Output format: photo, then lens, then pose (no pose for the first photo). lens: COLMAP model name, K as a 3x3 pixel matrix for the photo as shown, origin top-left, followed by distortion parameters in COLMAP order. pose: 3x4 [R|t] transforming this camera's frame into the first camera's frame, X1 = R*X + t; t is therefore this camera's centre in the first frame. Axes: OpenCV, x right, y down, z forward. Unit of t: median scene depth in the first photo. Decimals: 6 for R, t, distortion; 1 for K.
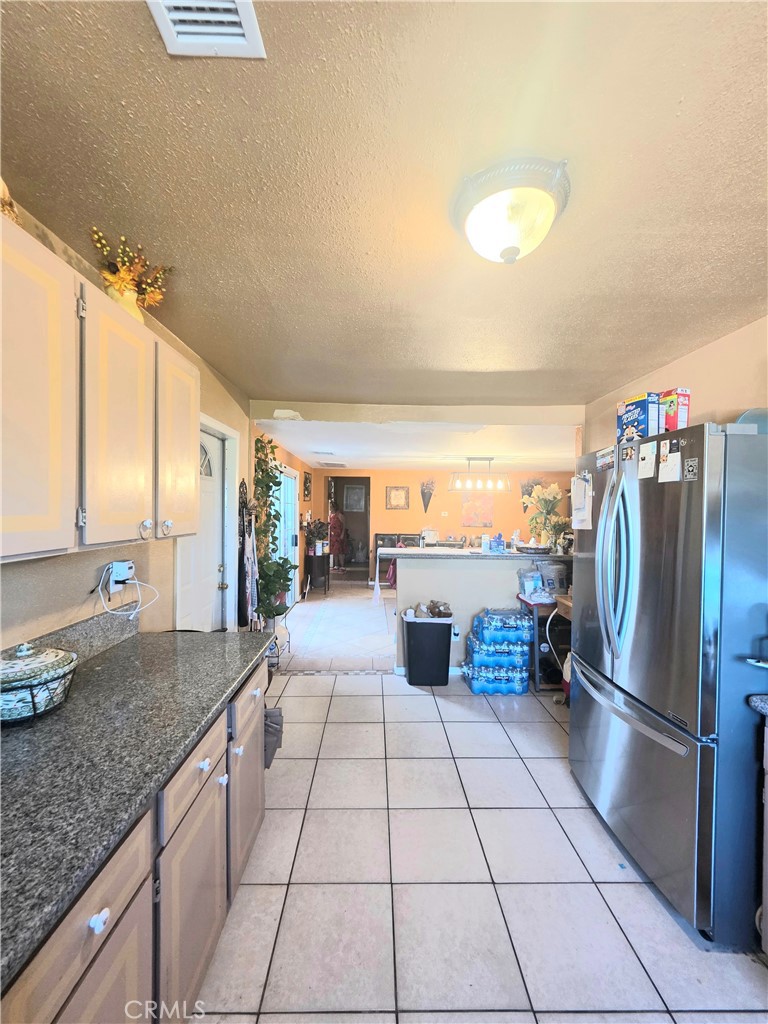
lens RADIAL K [[405.6, 0, 384.0], [0, 405.6, 512.0], [0, 0, 1]] dist [-0.000636, 0.000354]
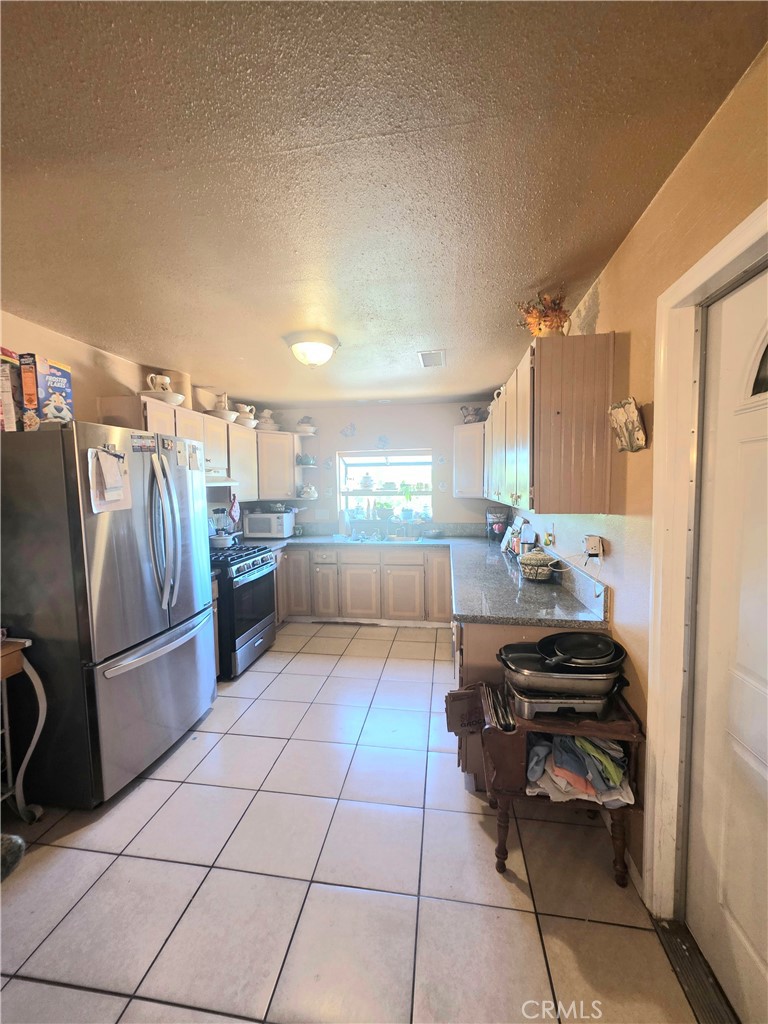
lens RADIAL K [[405.6, 0, 384.0], [0, 405.6, 512.0], [0, 0, 1]] dist [-0.000636, 0.000354]
pose [[-0.987652, -0.004768, 0.156590, -0.226932], [0.007616, 0.996893, 0.078395, -0.020880], [-0.156477, 0.078620, -0.984548, 1.784593]]
